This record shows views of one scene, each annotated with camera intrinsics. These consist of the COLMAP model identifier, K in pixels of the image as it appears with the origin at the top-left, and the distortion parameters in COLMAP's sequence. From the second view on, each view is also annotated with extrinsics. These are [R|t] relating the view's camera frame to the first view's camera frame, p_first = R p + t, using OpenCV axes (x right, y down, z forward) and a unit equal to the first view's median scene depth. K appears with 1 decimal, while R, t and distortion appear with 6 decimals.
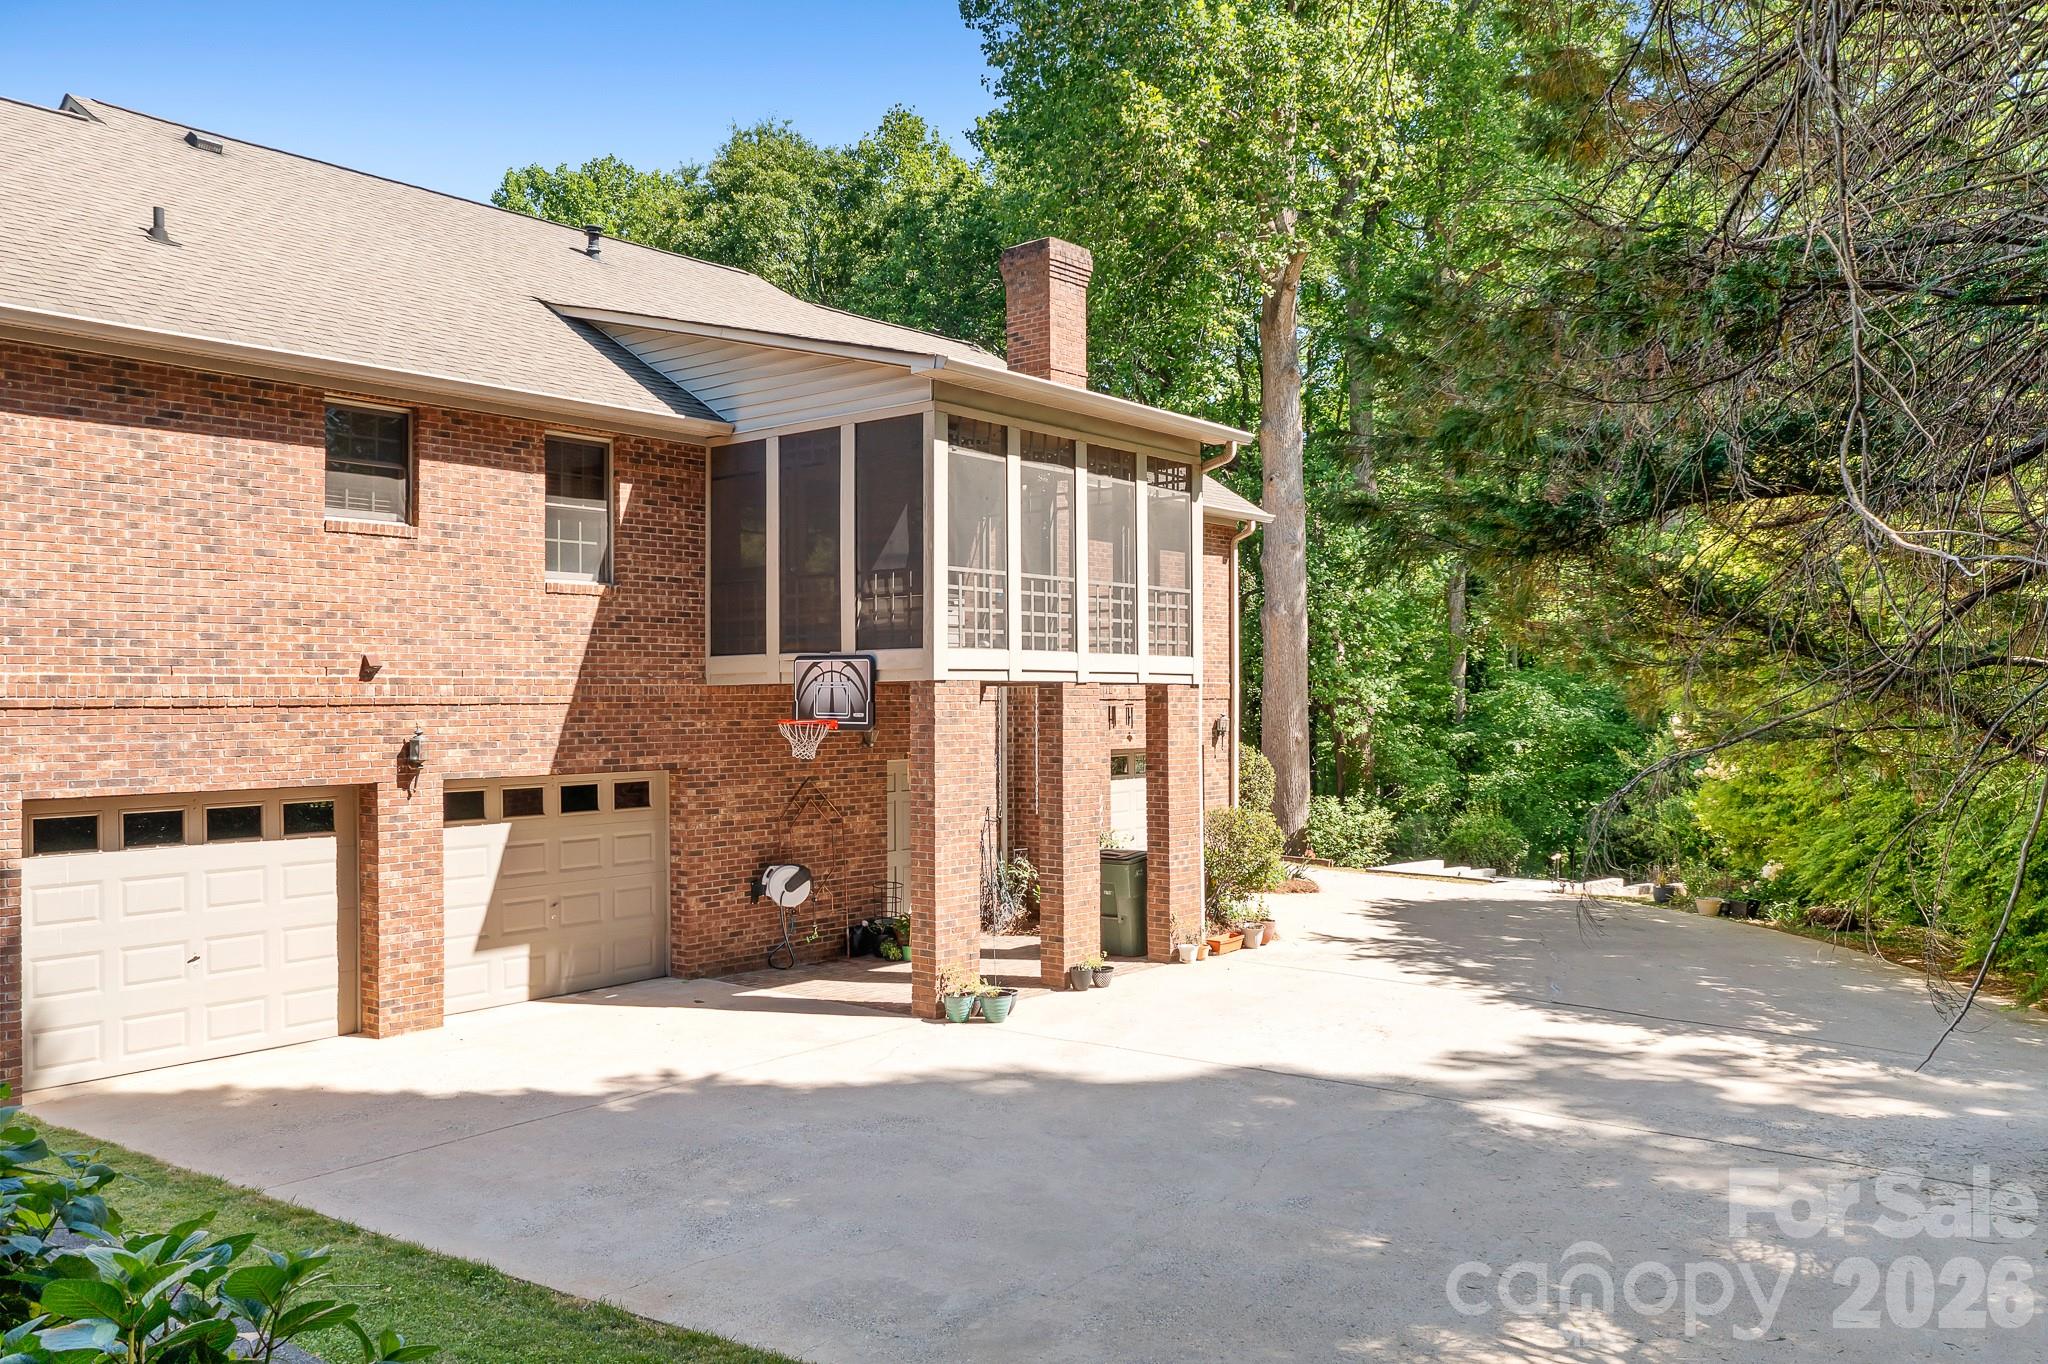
lens RADIAL K [[1618.0, 0, 1012.8], [0, 1618.0, 705.8], [0, 0, 1]] dist [-0.015803, 0.009530]
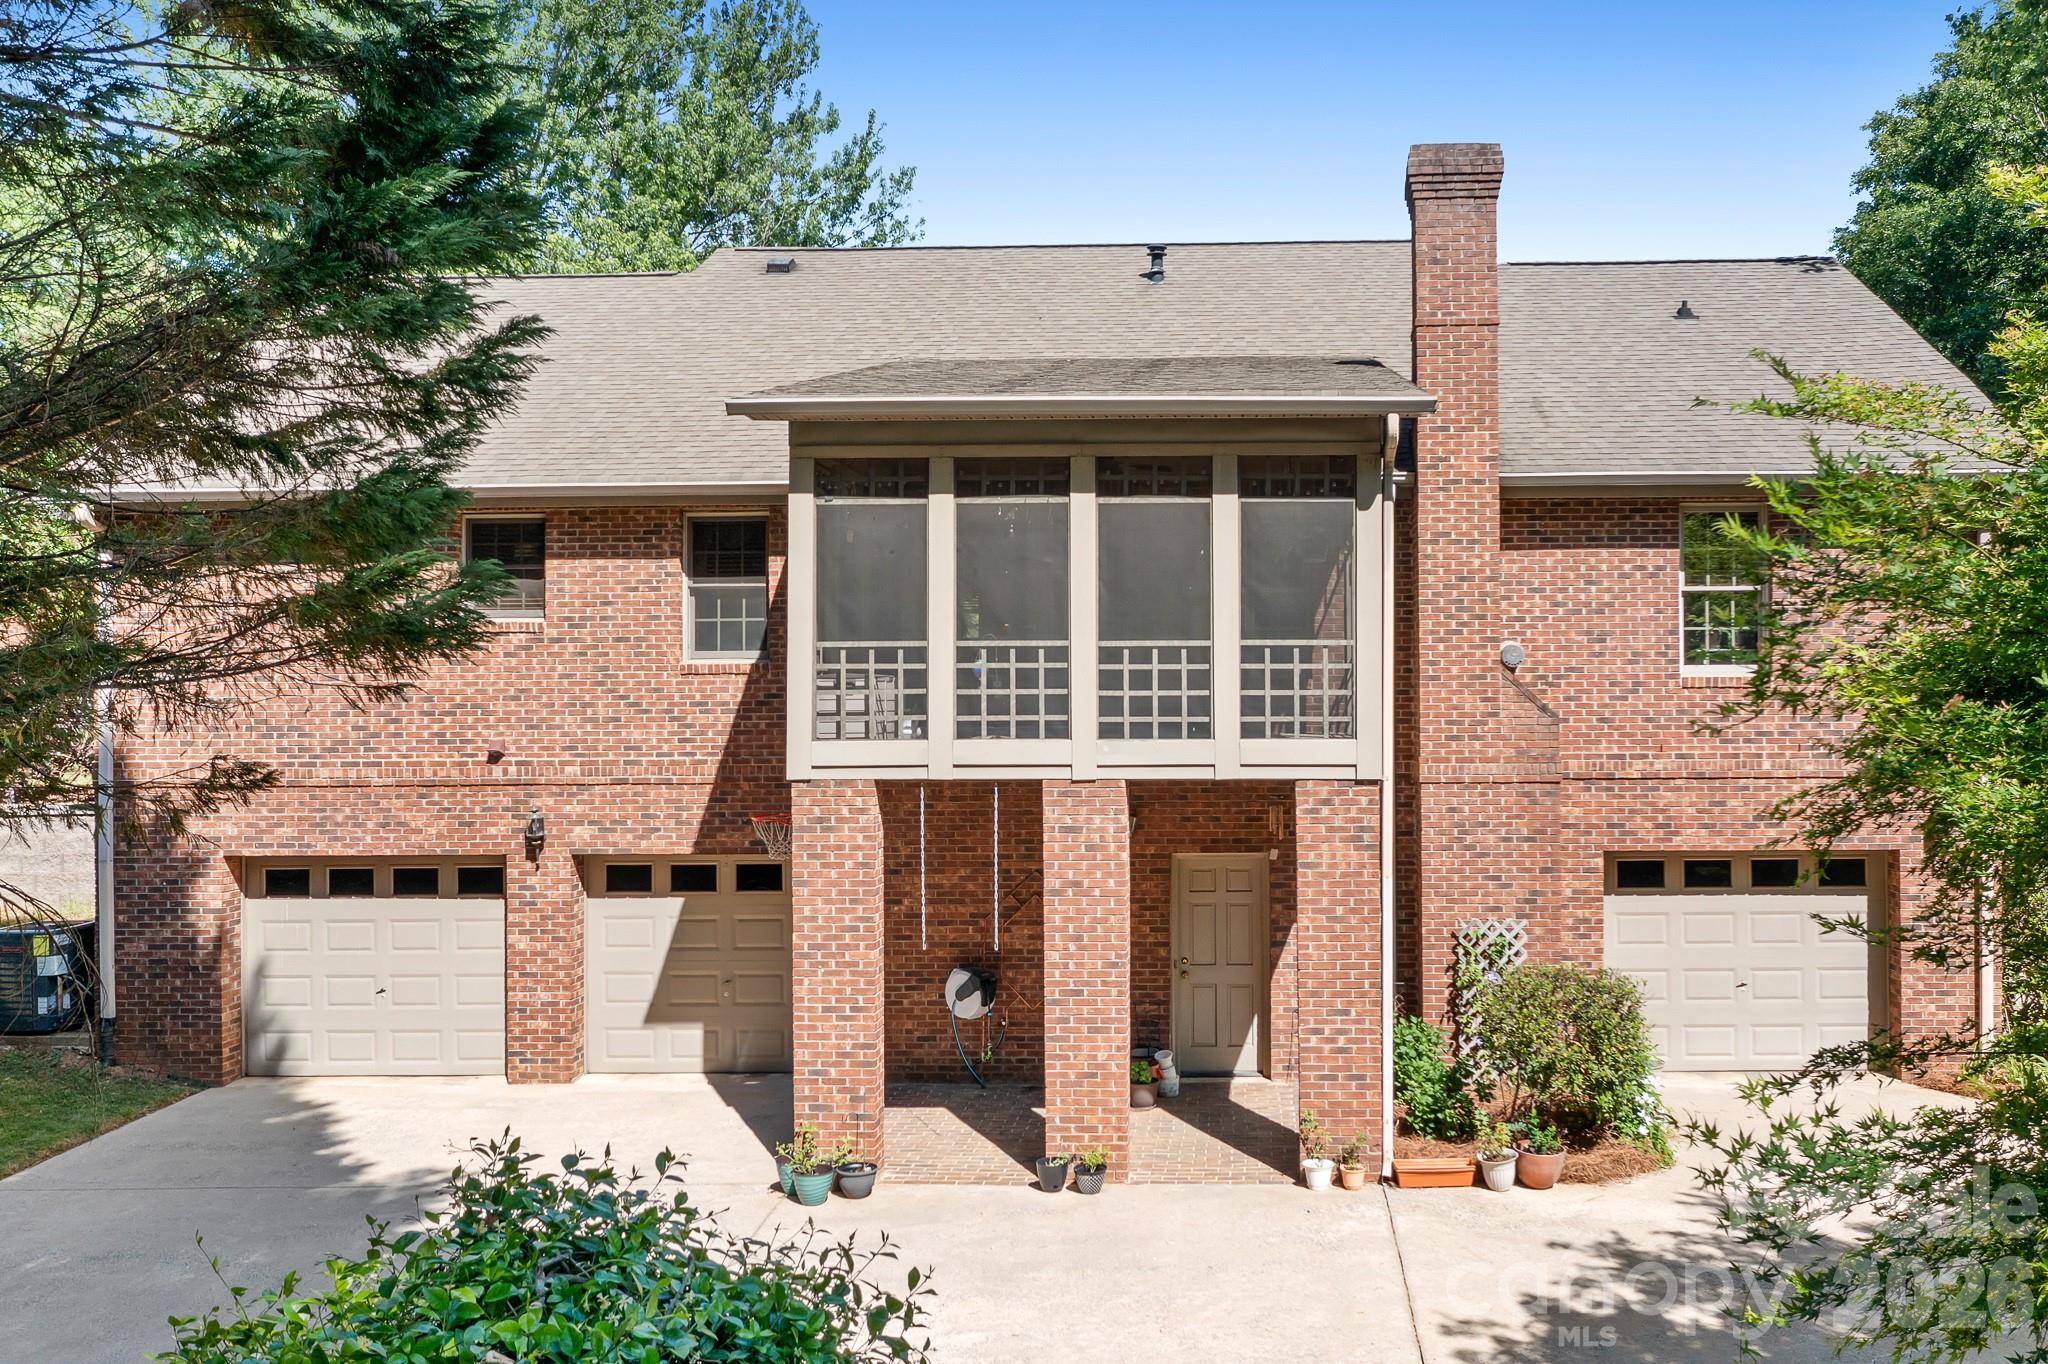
lens RADIAL K [[1710.6, 0, 1213.5], [0, 1710.6, 689.1], [0, 0, 1]] dist [0.003036, 0.004312]
pose [[0.600099, 0.001133, -0.799925, 0.820104], [0.000156, 0.999999, 0.001533, -0.066214], [0.799926, -0.001045, 0.600098, 0.661602]]
